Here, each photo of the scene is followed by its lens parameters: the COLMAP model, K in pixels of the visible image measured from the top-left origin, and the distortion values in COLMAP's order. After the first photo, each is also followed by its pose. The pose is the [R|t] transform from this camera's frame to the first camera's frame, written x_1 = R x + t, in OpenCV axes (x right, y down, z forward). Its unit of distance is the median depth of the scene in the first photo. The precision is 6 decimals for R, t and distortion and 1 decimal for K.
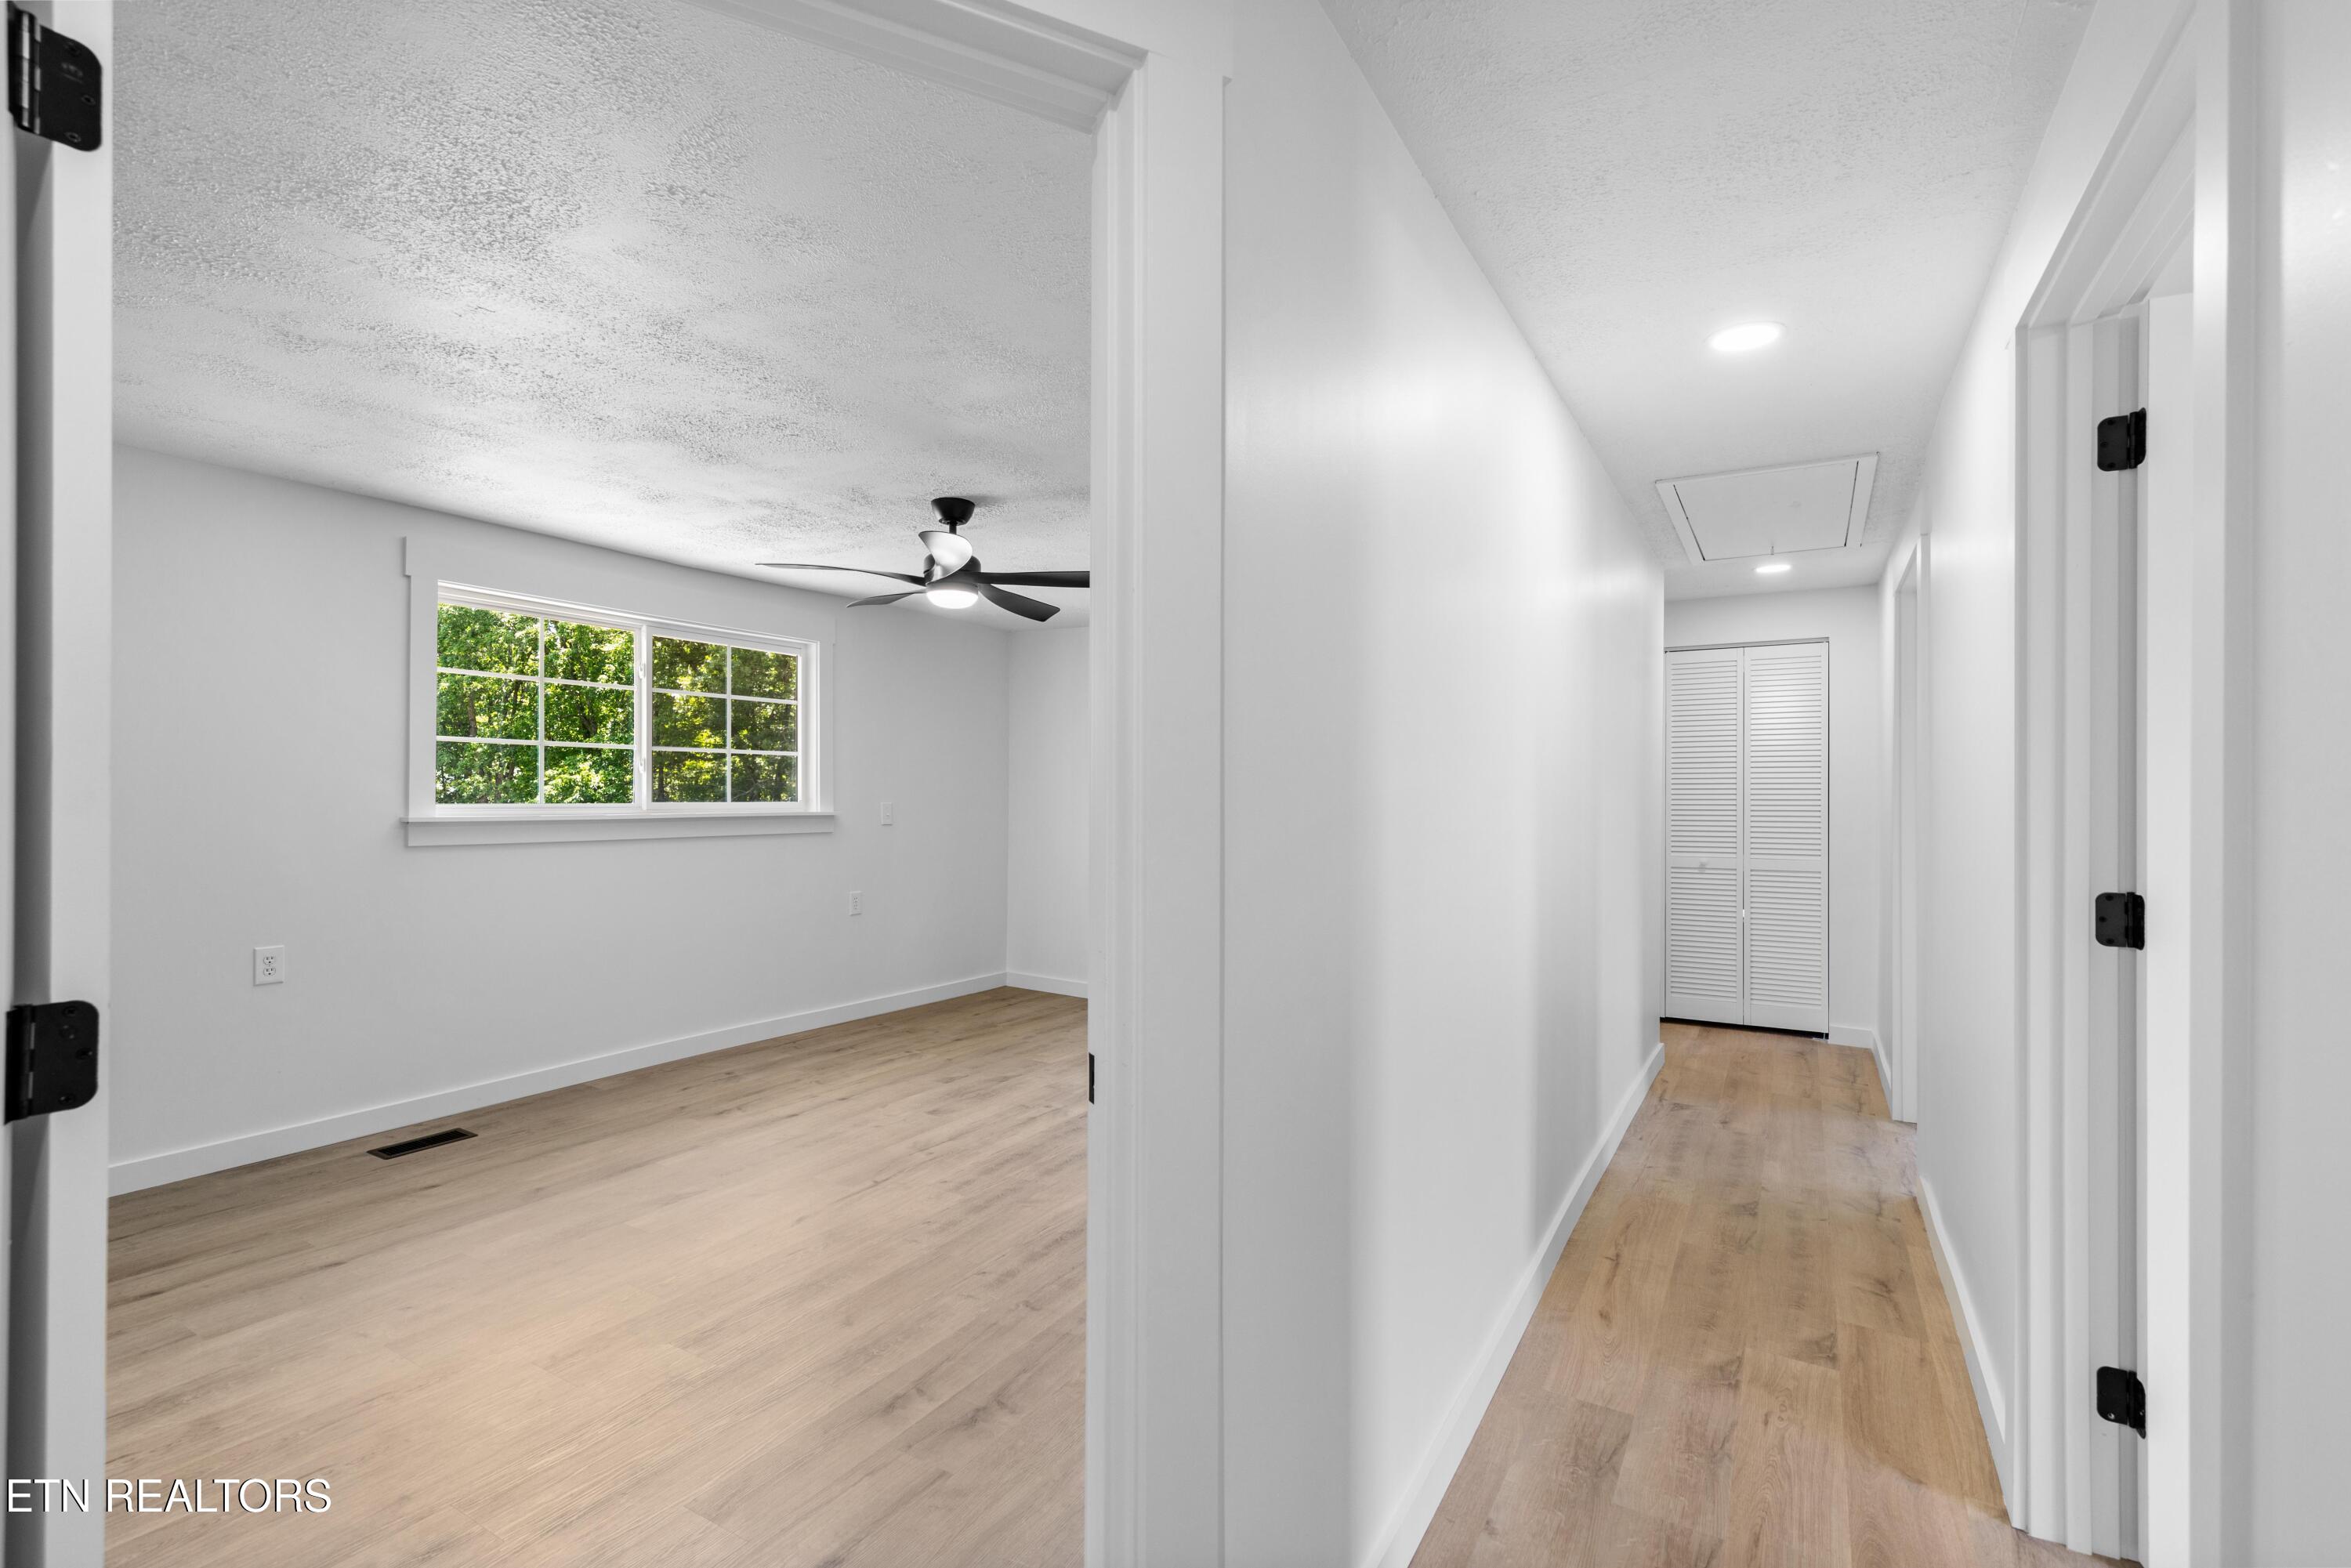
lens RADIAL K [[1045.7, 0, 1169.4], [0, 1045.7, 793.5], [0, 0, 1]] dist [0.003847, -0.000793]
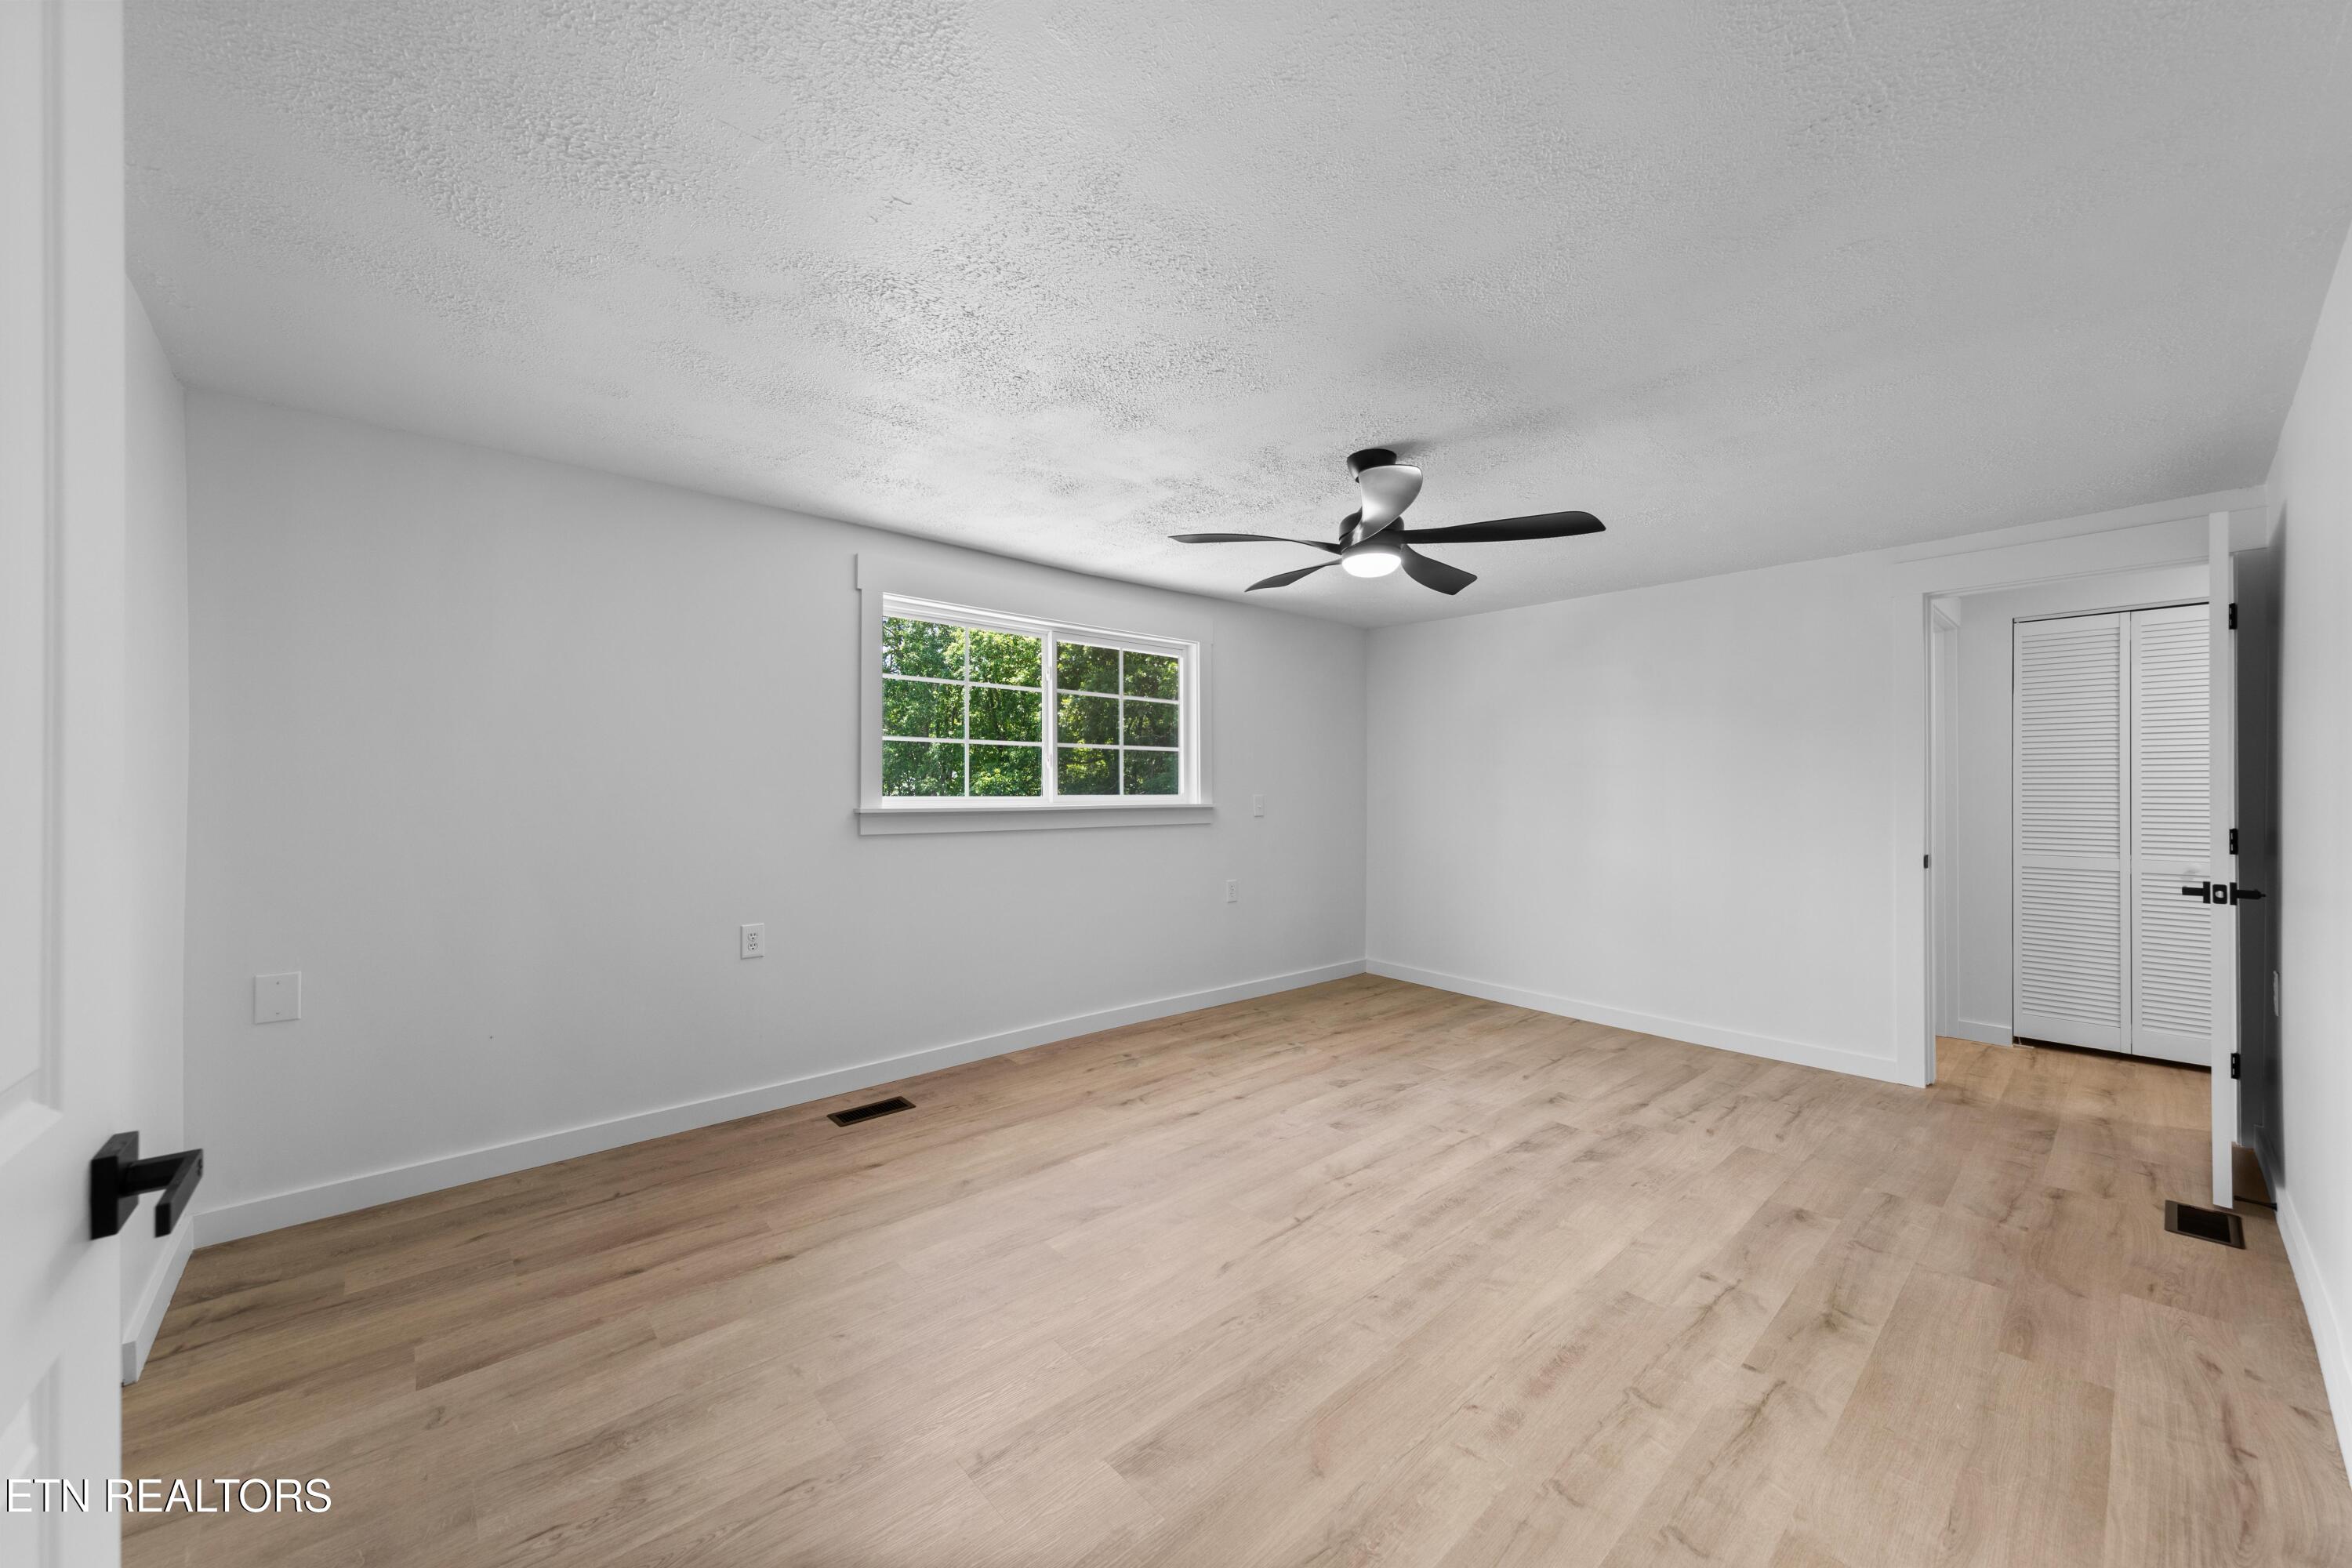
lens RADIAL K [[858.4, 0, 1174.9], [0, 858.4, 789.0], [0, 0, 1]] dist [0.005760, -0.000593]
pose [[0.953573, -0.004045, -0.301135, -0.144919], [0.004339, 0.999991, 0.000307, 0.003203], [0.301131, -0.001600, 0.953582, 0.247922]]
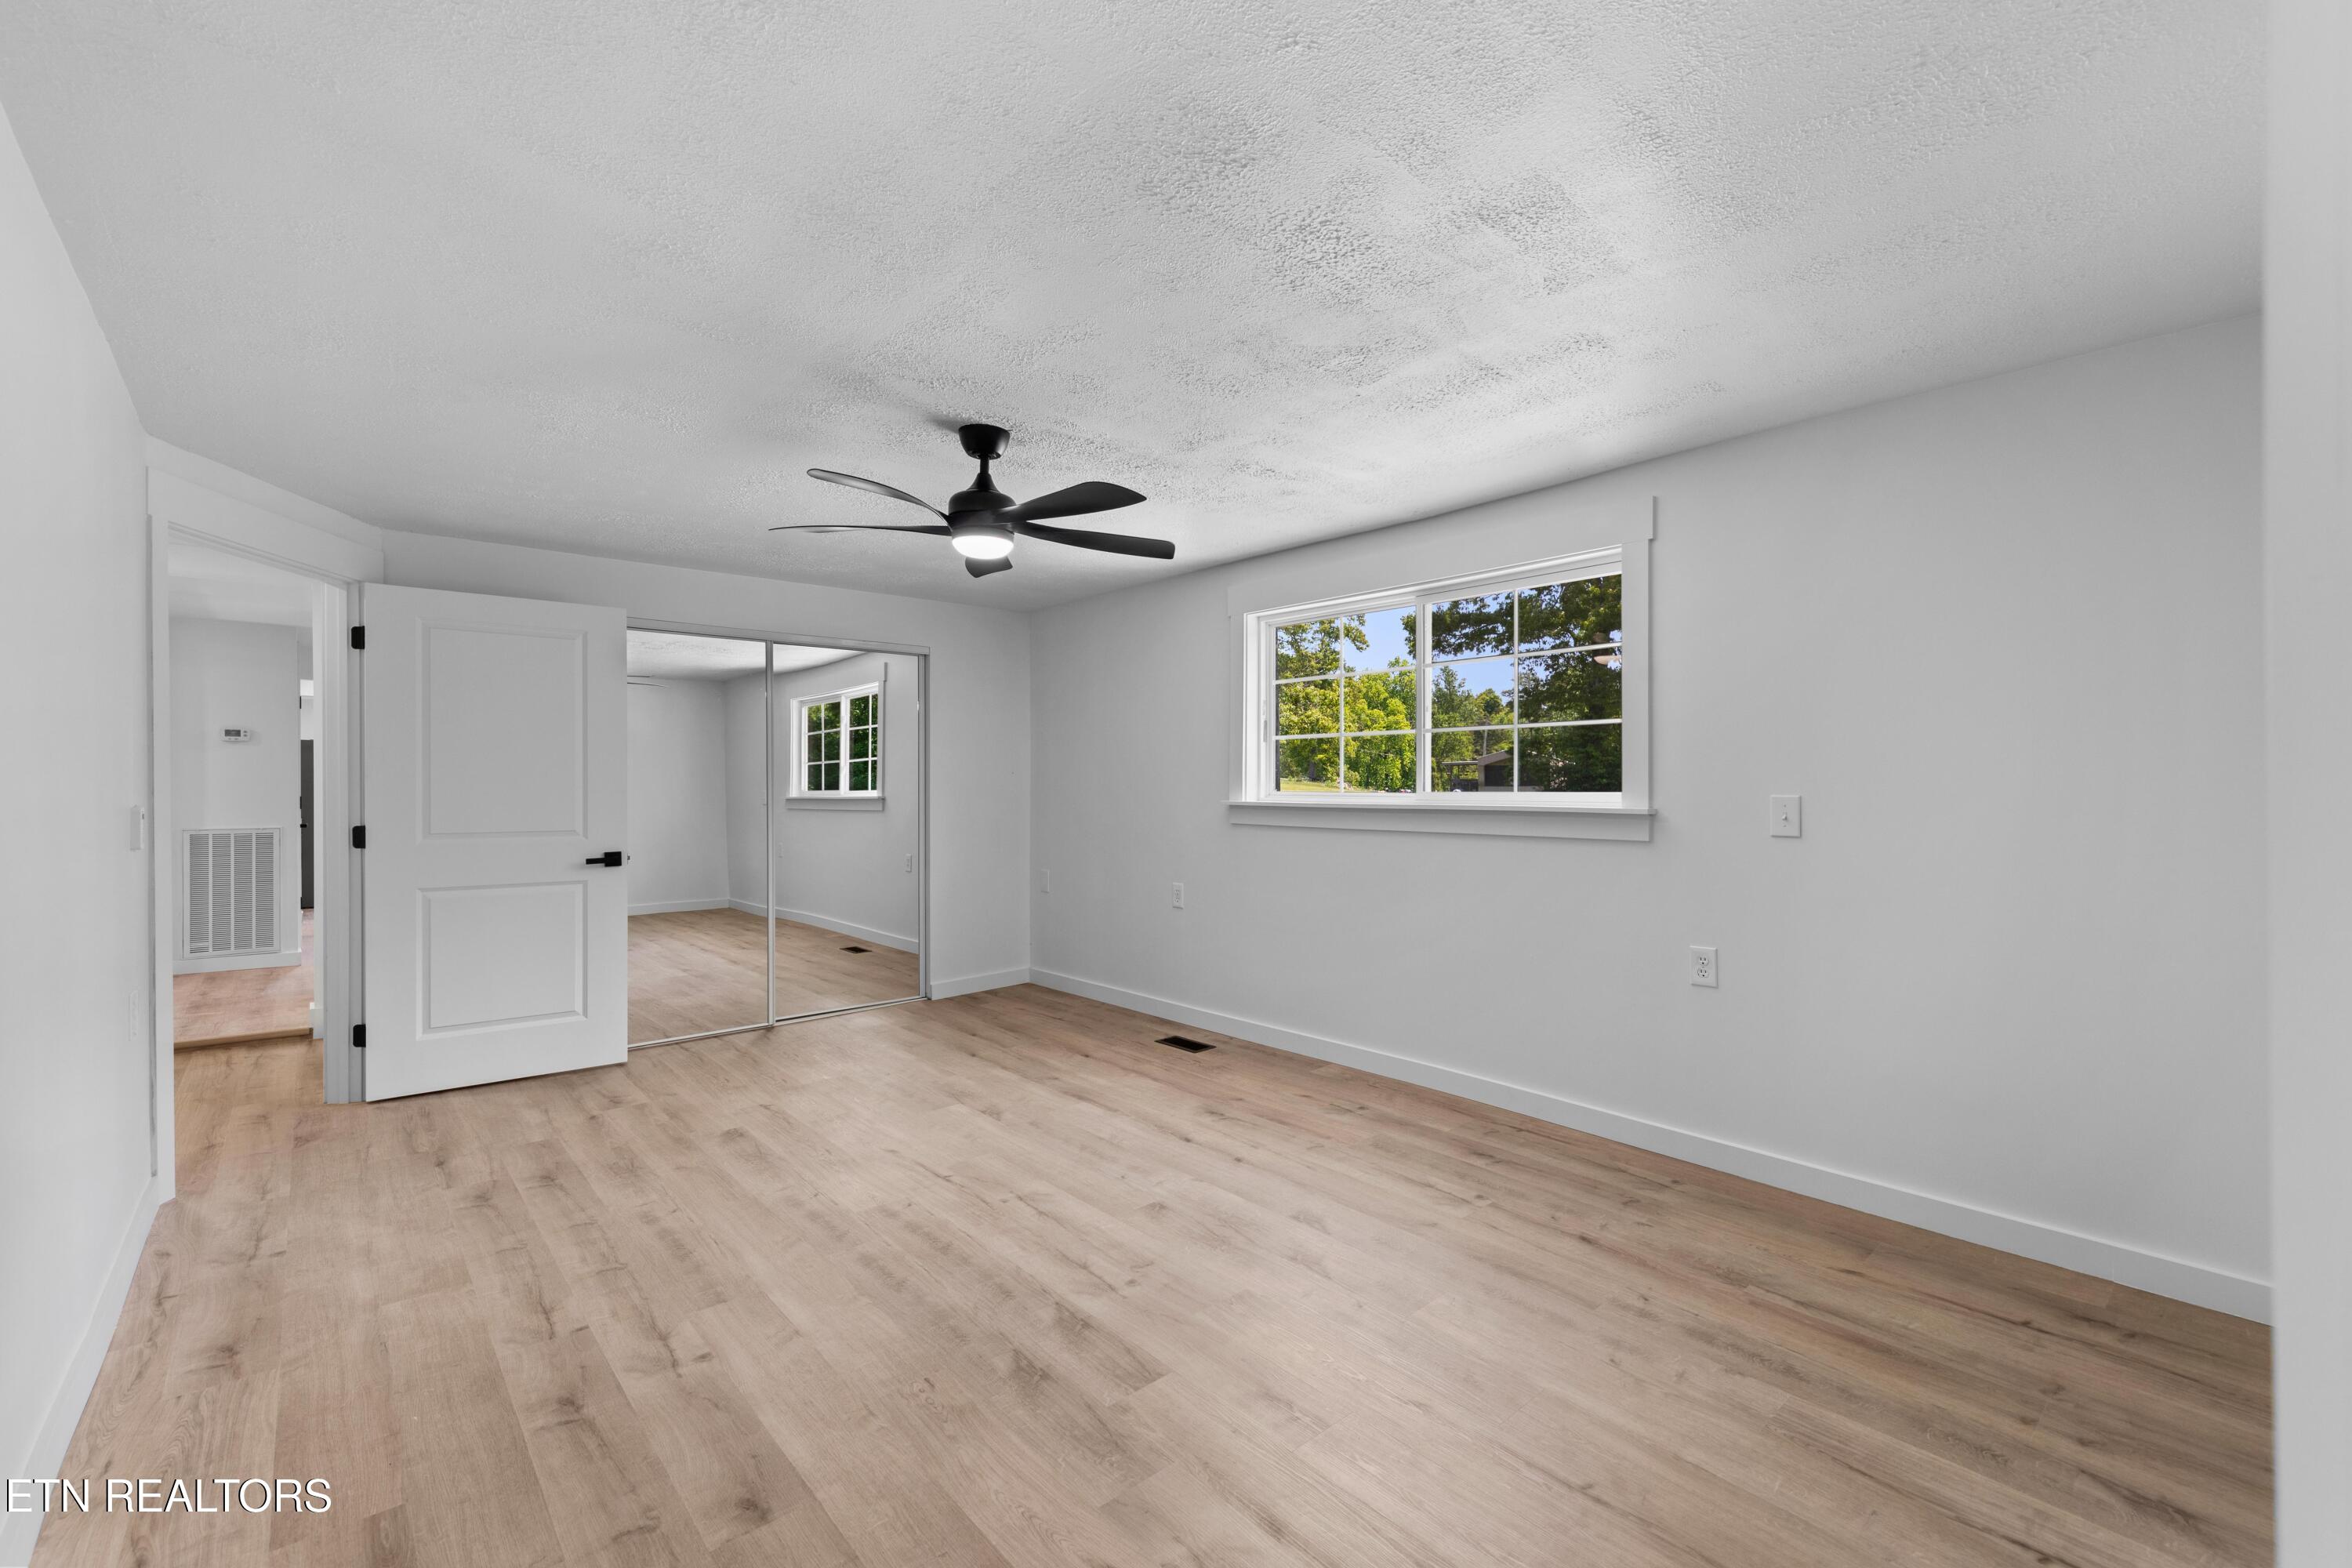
lens RADIAL K [[992.3, 0, 1168.8], [0, 992.3, 787.1], [0, 0, 1]] dist [0.004503, -0.001683]
pose [[-0.310858, -0.001216, -0.950456, 0.490534], [-0.000459, 0.999999, -0.001129, 0.008125], [0.950456, 0.000086, -0.310858, 1.358069]]
